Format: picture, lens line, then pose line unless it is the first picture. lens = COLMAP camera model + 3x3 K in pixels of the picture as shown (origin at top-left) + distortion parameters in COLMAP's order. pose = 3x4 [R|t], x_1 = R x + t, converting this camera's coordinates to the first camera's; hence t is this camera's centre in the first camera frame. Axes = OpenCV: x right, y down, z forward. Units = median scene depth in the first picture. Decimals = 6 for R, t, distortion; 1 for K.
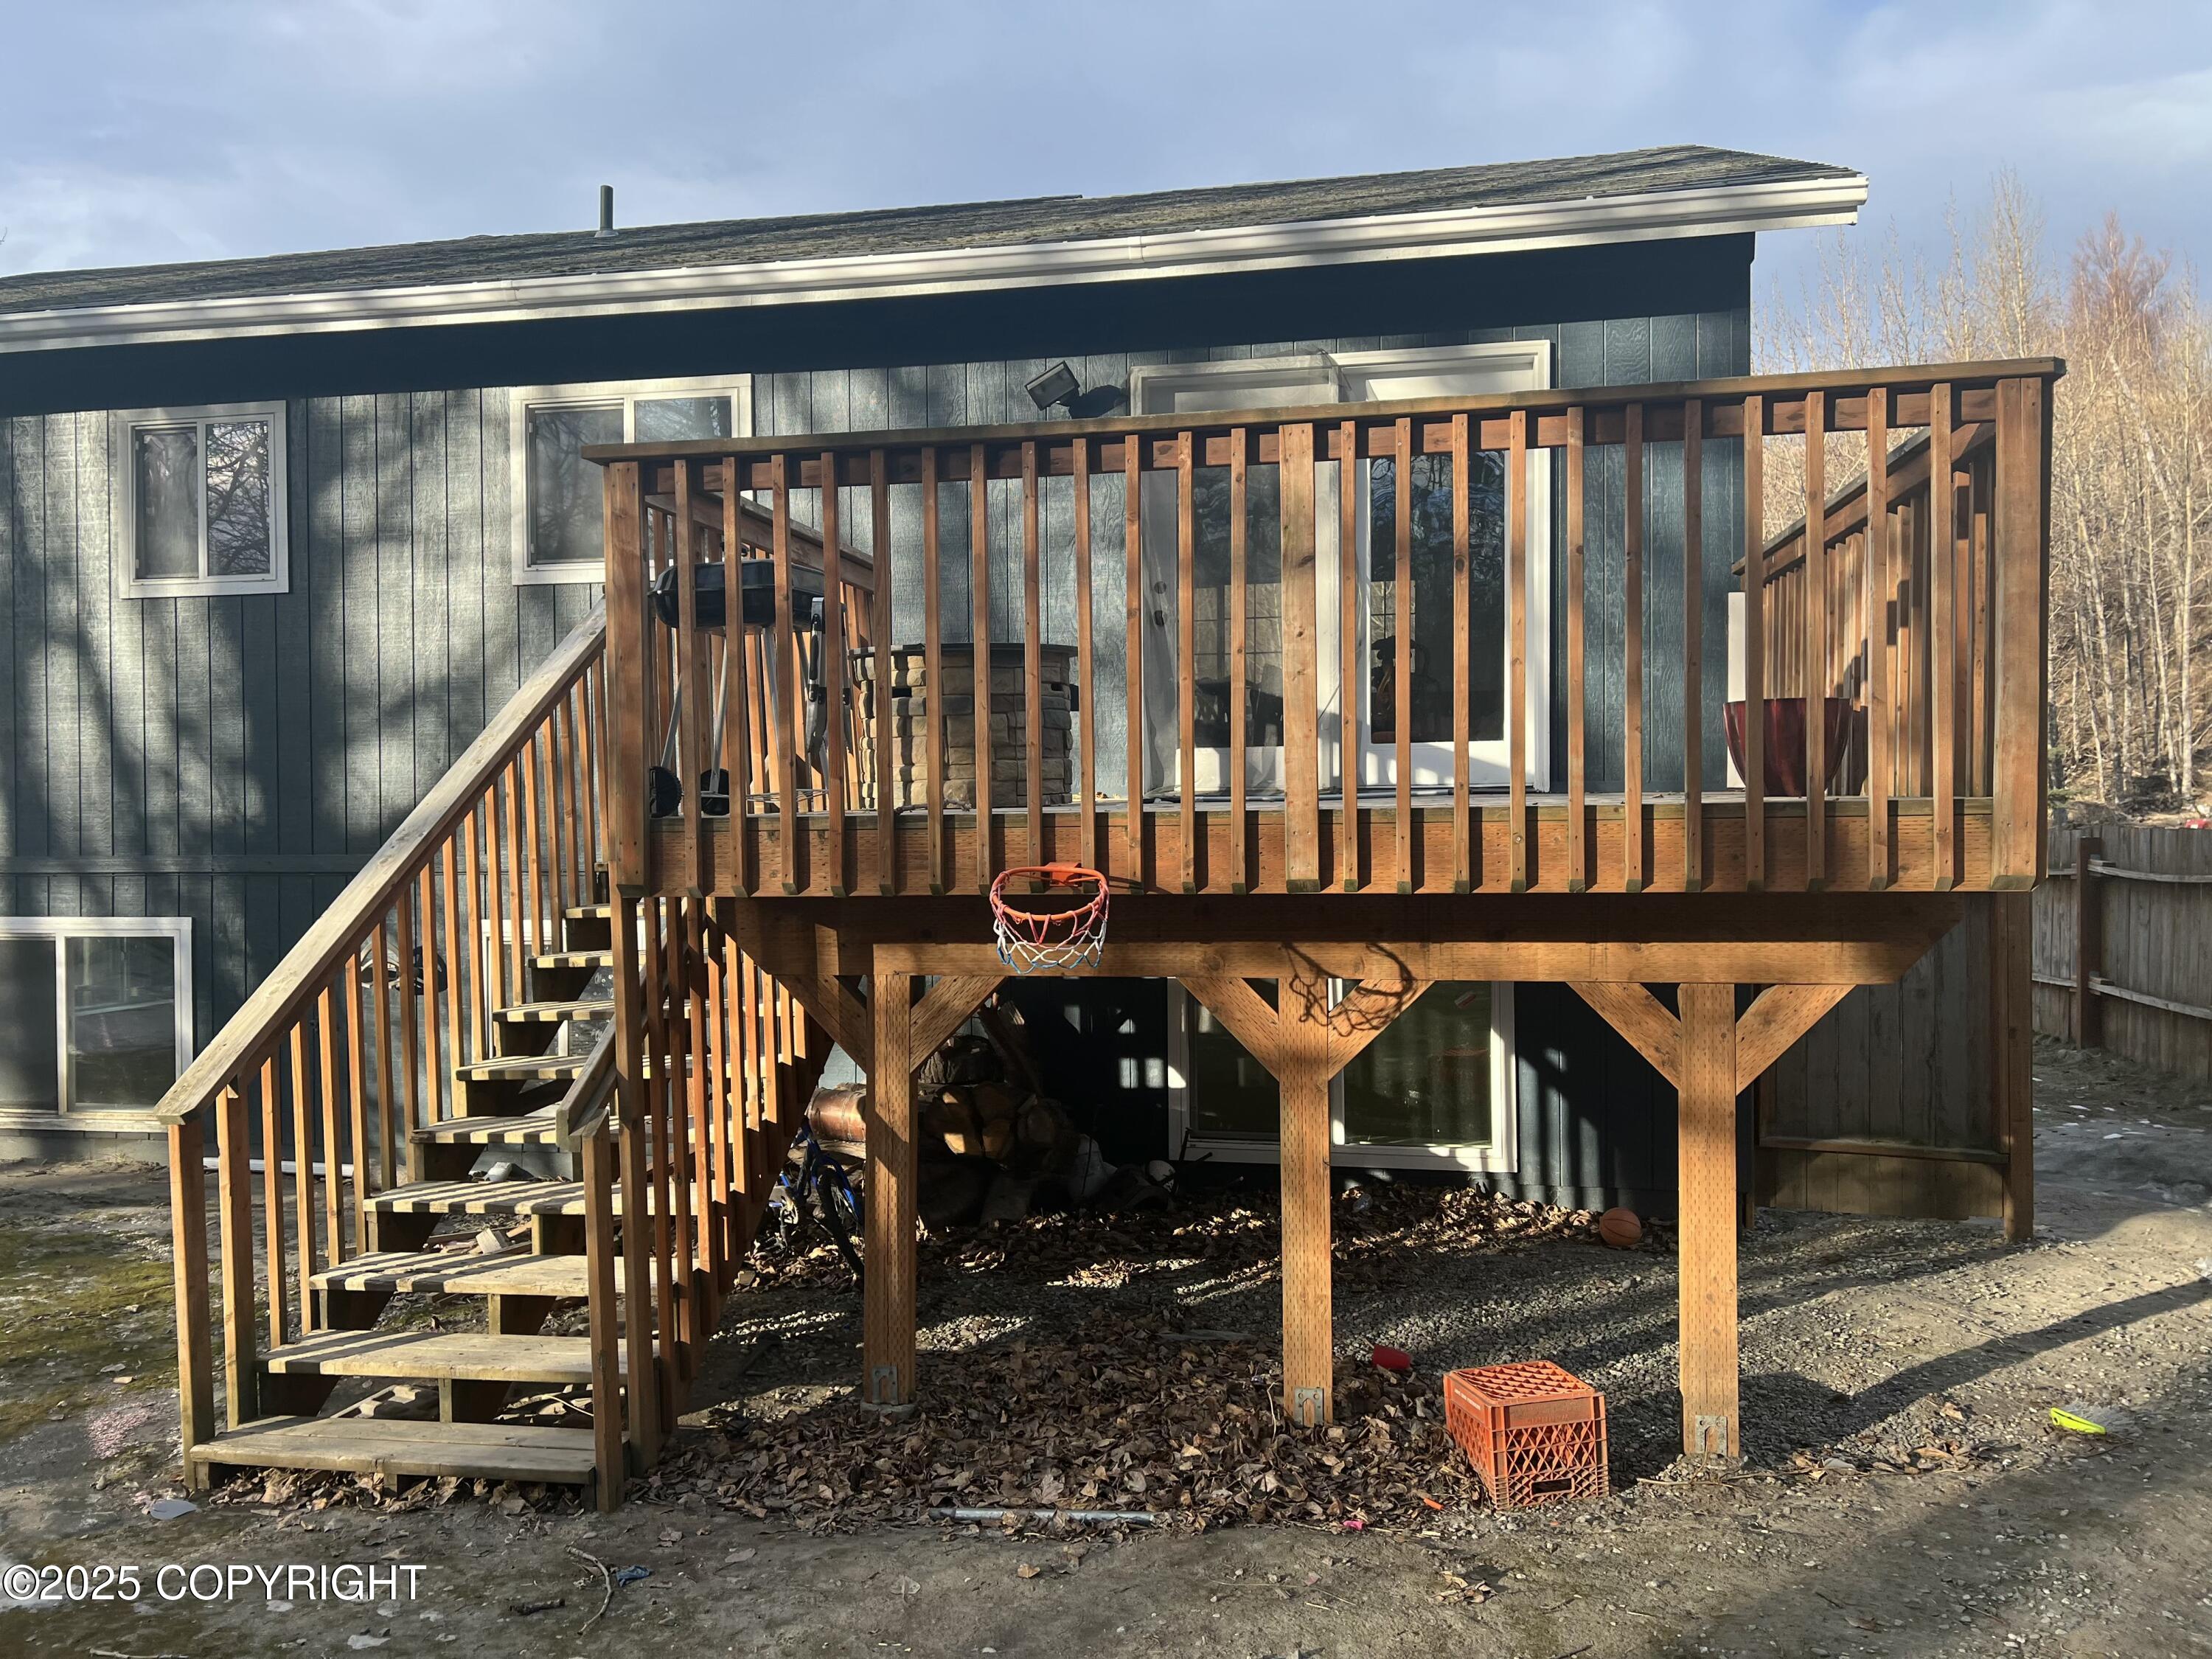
lens RADIAL K [[1651.7, 0, 1106.0], [0, 1651.7, 829.5], [0, 0, 1]] dist [0.003463, -0.009728]
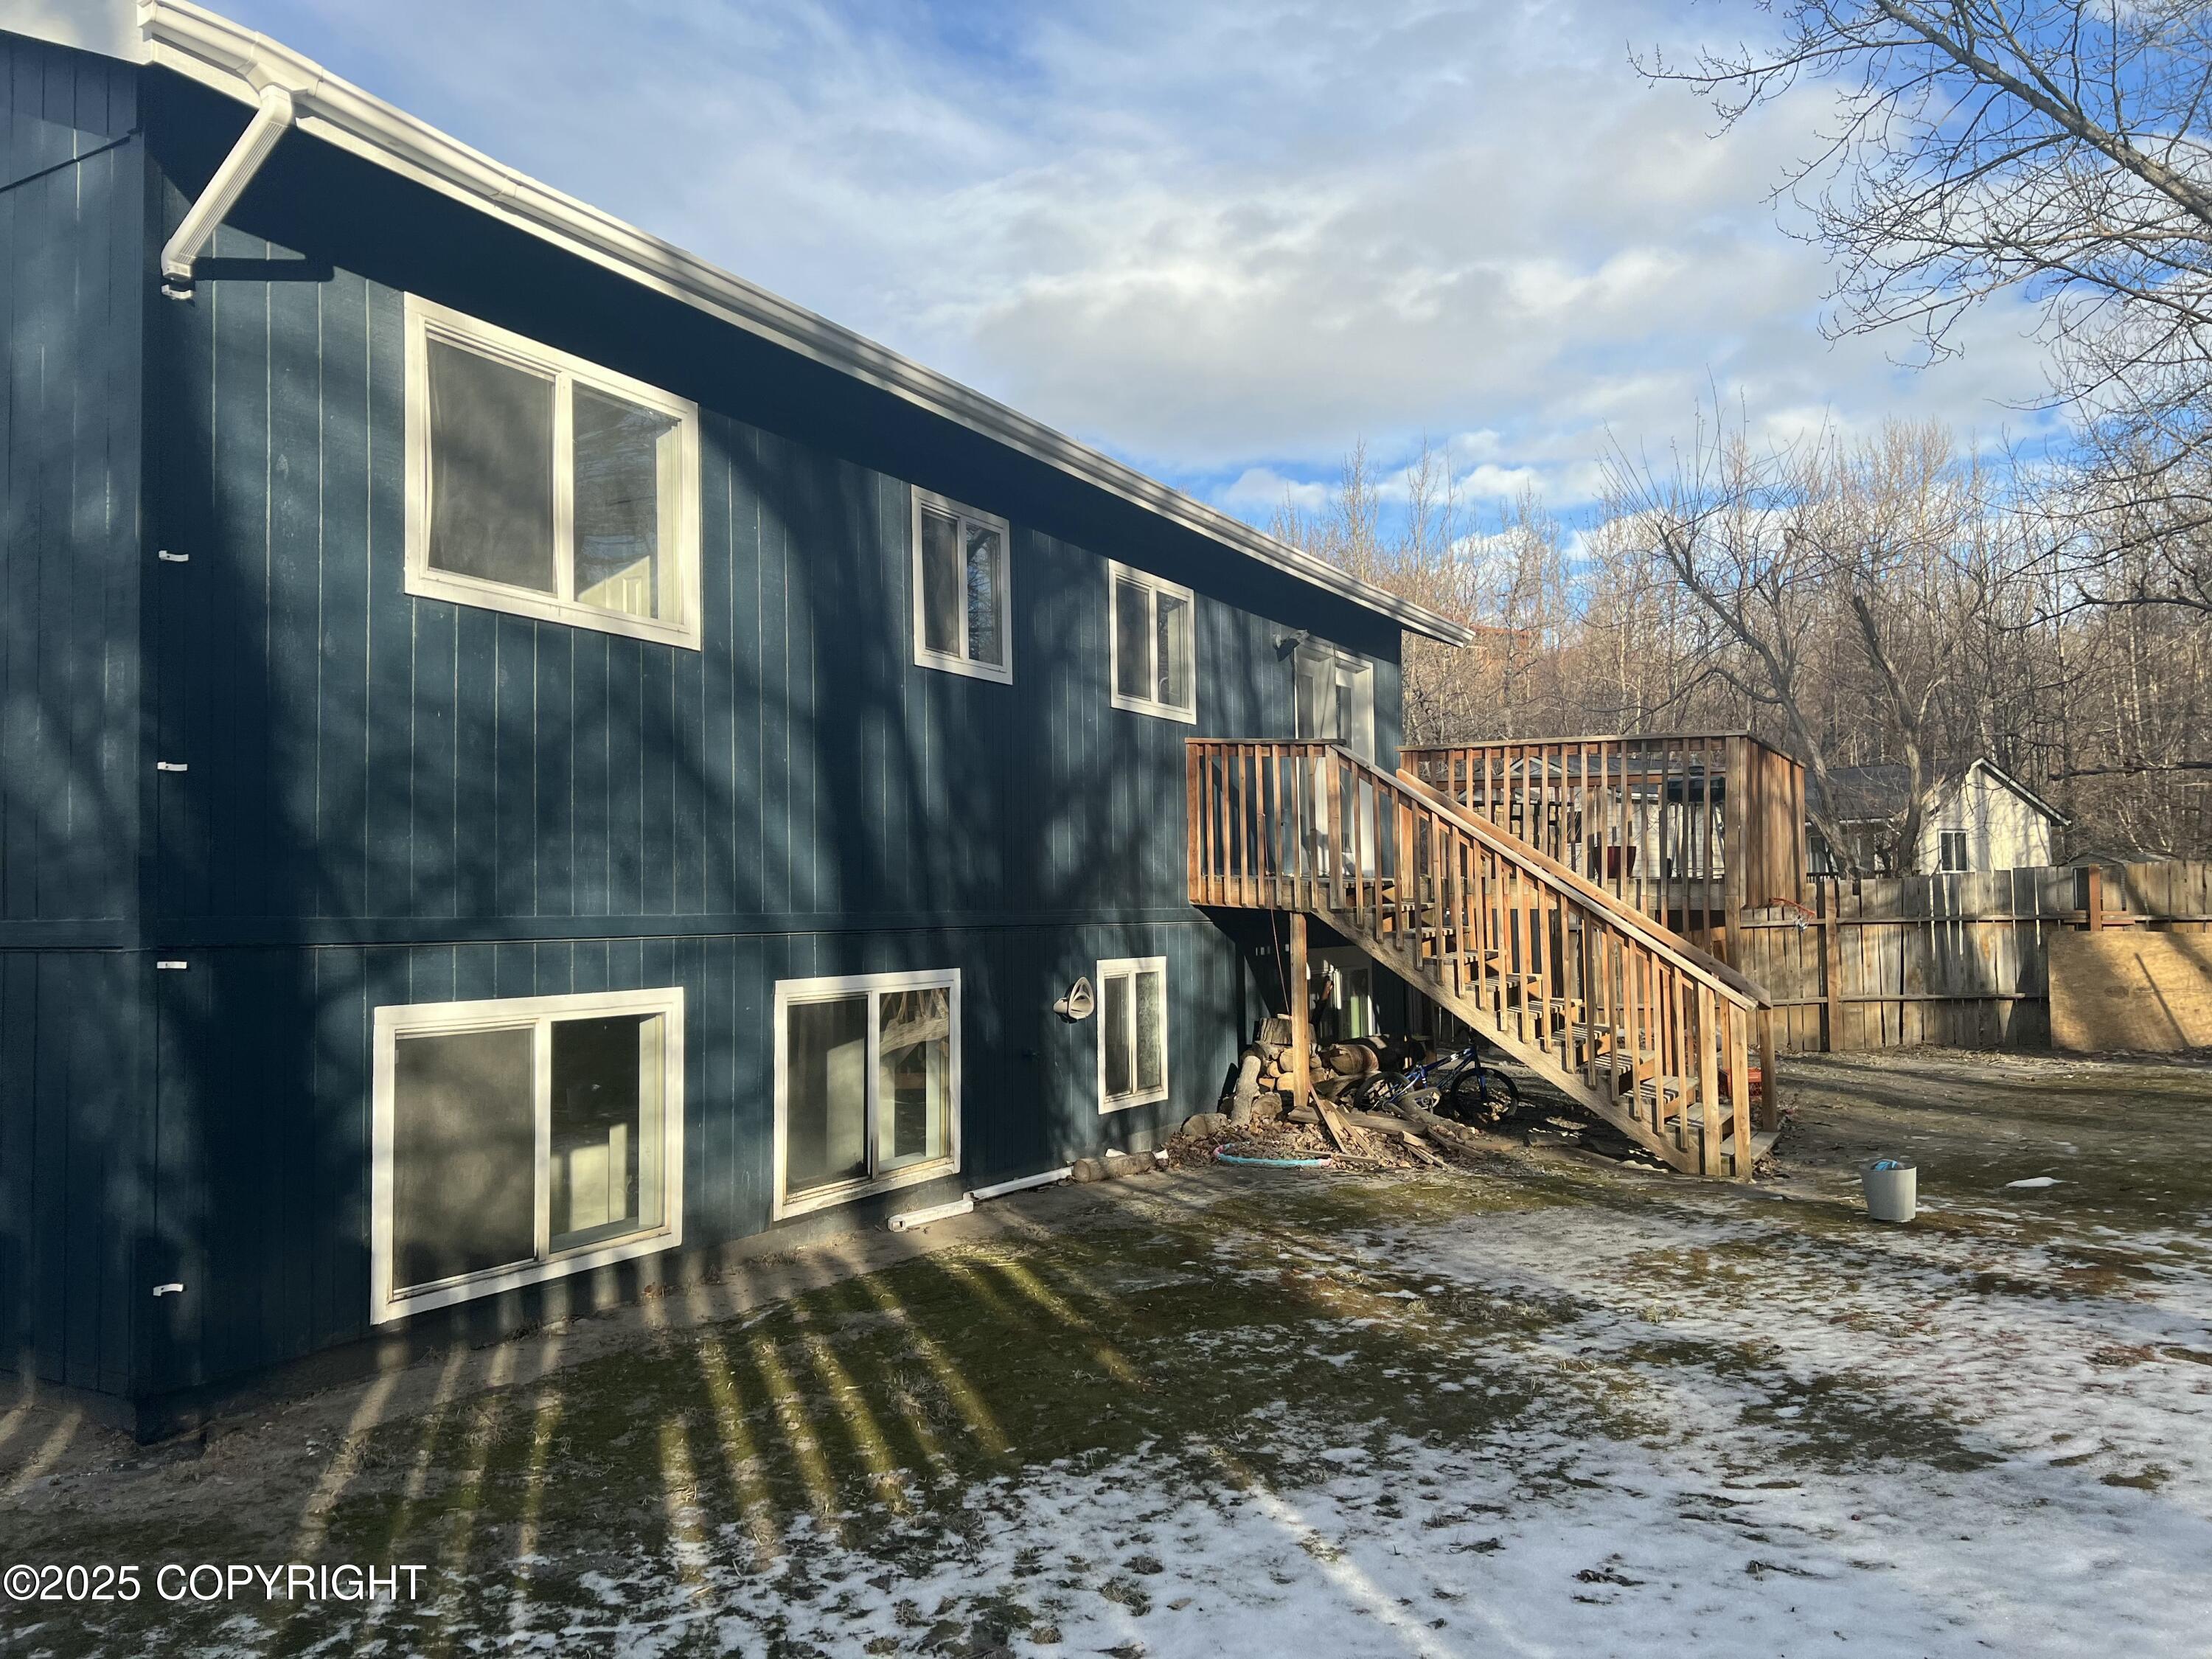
lens RADIAL K [[1651.7, 0, 1106.0], [0, 1651.7, 829.5], [0, 0, 1]] dist [0.003463, -0.009728]
pose [[0.322058, 0.052733, 0.945250, -1.536372], [0.015090, 0.998035, -0.060819, 0.027442], [-0.946600, 0.033851, 0.320629, 0.566845]]
